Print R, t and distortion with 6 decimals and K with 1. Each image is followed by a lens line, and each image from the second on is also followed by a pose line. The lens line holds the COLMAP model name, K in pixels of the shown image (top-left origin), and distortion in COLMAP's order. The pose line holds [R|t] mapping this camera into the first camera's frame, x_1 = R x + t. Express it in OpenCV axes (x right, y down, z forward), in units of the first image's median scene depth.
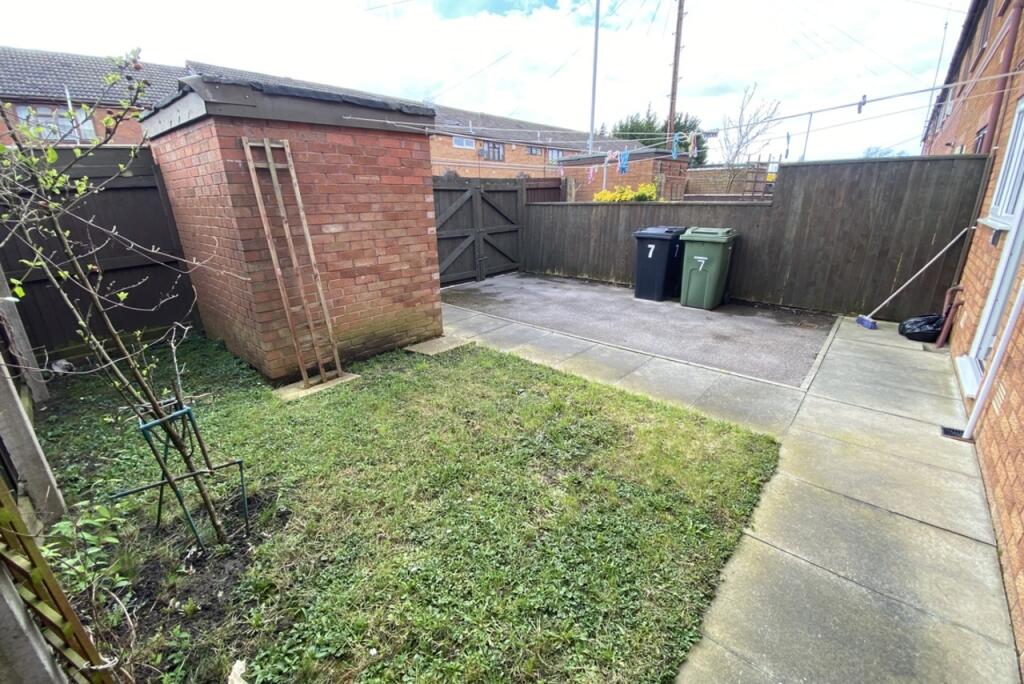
lens RADIAL K [[410.0, 0, 510.2], [0, 410.0, 339.4], [0, 0, 1]] dist [0.020210, -0.018527]
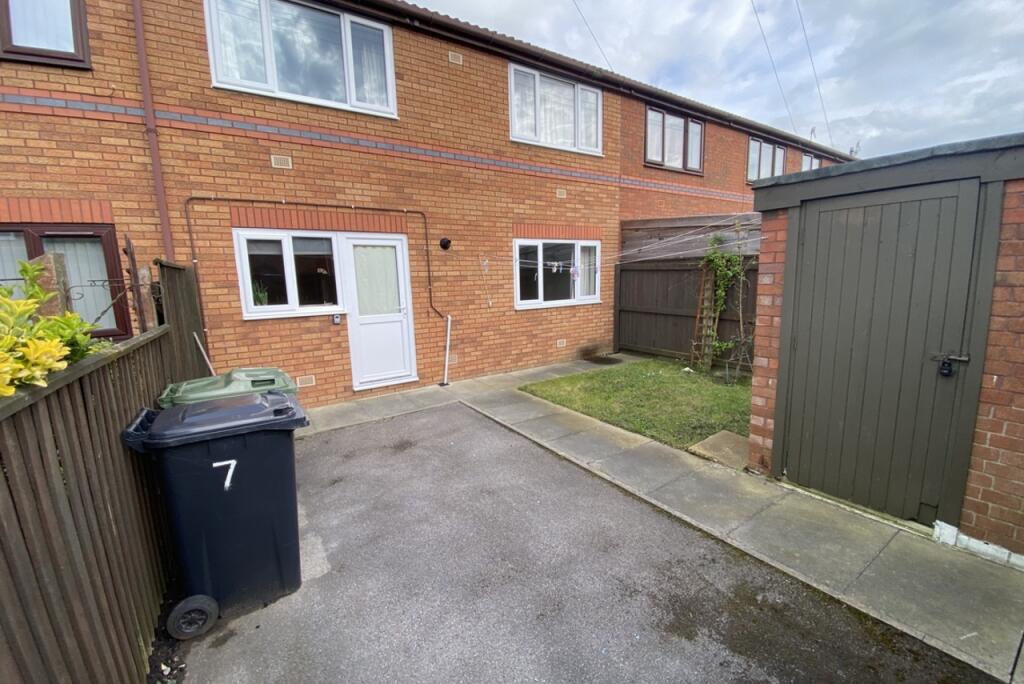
lens RADIAL K [[410.0, 0, 510.2], [0, 410.0, 339.4], [0, 0, 1]] dist [0.020210, -0.018527]
pose [[-0.967764, 0.007380, 0.251752, 0.061363], [0.124367, 0.883208, 0.452190, -0.694172], [-0.219012, 0.468923, -0.855655, 1.883687]]
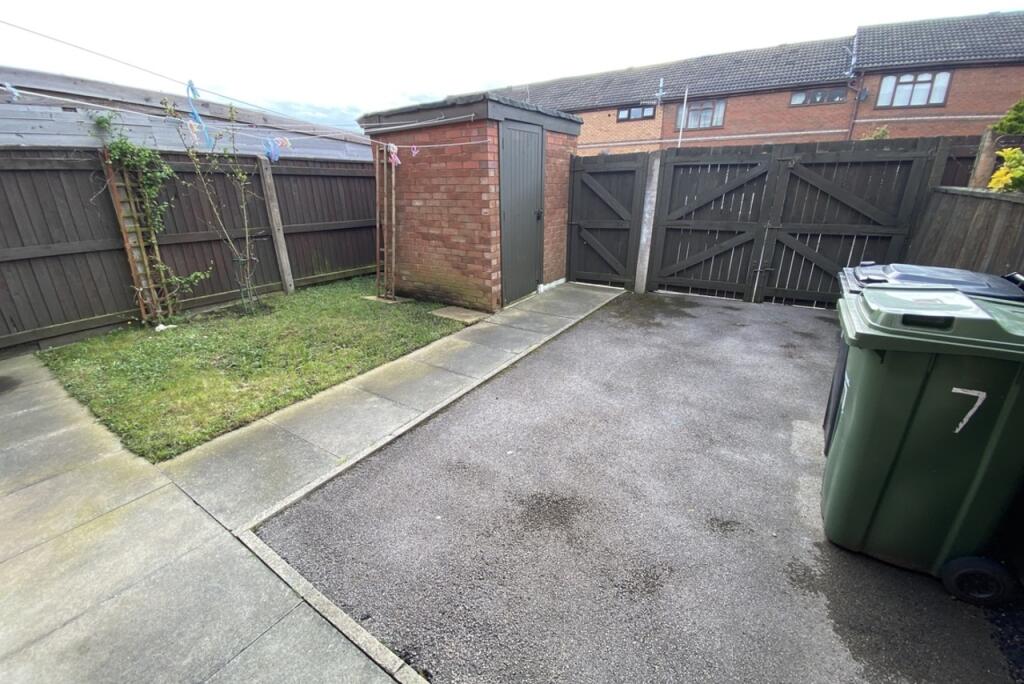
lens RADIAL K [[410.0, 0, 510.2], [0, 410.0, 339.4], [0, 0, 1]] dist [0.020210, -0.018527]
pose [[0.151764, 0.361838, -0.919805, 0.980734], [-0.309642, 0.901146, 0.303409, -0.332611], [0.938664, 0.238764, 0.248802, 0.939407]]
